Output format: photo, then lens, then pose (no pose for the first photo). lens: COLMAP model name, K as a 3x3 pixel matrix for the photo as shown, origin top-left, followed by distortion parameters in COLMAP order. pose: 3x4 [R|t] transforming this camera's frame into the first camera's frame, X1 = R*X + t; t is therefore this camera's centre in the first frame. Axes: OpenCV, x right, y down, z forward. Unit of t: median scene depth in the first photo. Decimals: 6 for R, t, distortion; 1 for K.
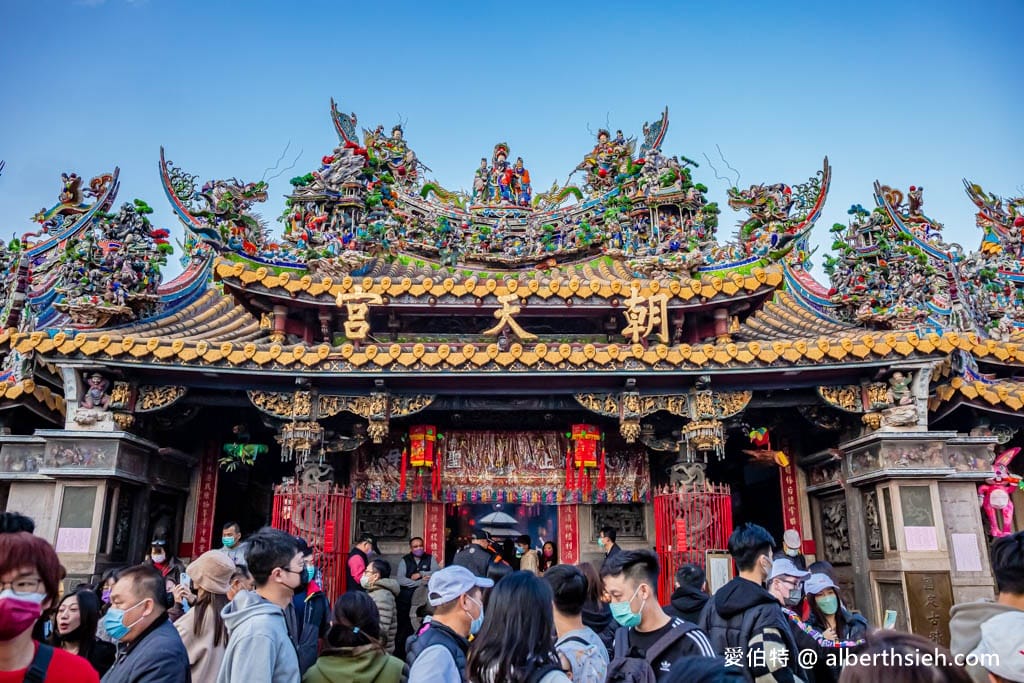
lens RADIAL K [[790.2, 0, 512.0], [0, 790.2, 337.1], [0, 0, 1]] dist [-0.064640, 0.010628]
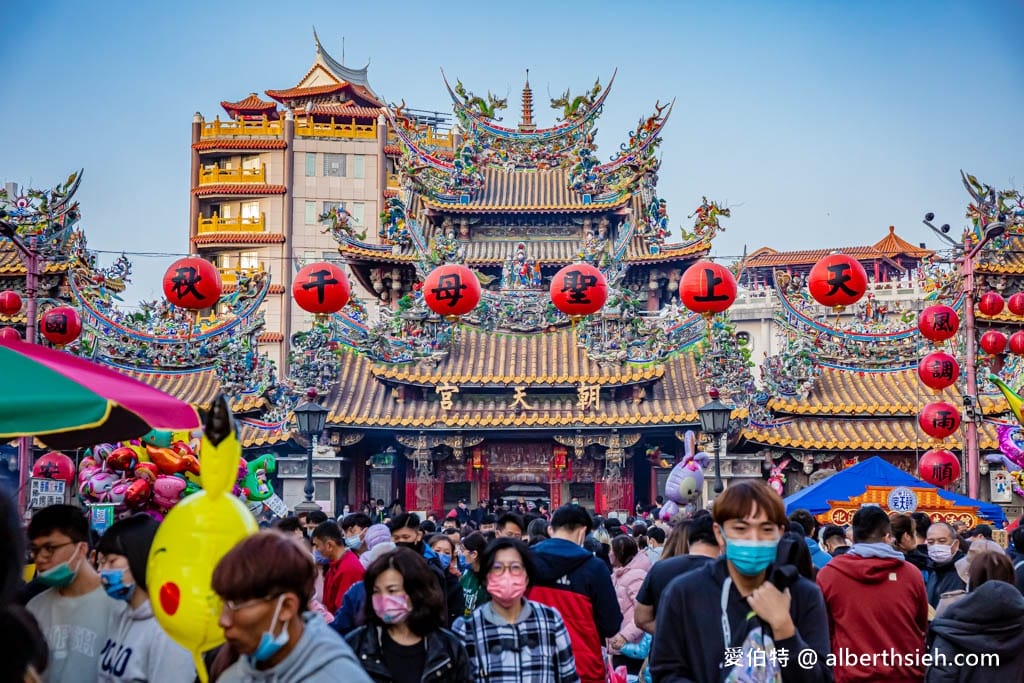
lens RADIAL K [[1683.7, 0, 510.7], [0, 1683.7, 341.6], [0, 0, 1]] dist [0.061811, 0.000000]
pose [[0.998884, -0.001789, -0.047192, 0.170935], [0.010489, 0.982727, 0.184763, -0.945189], [0.046046, -0.185052, 0.981649, -3.152133]]
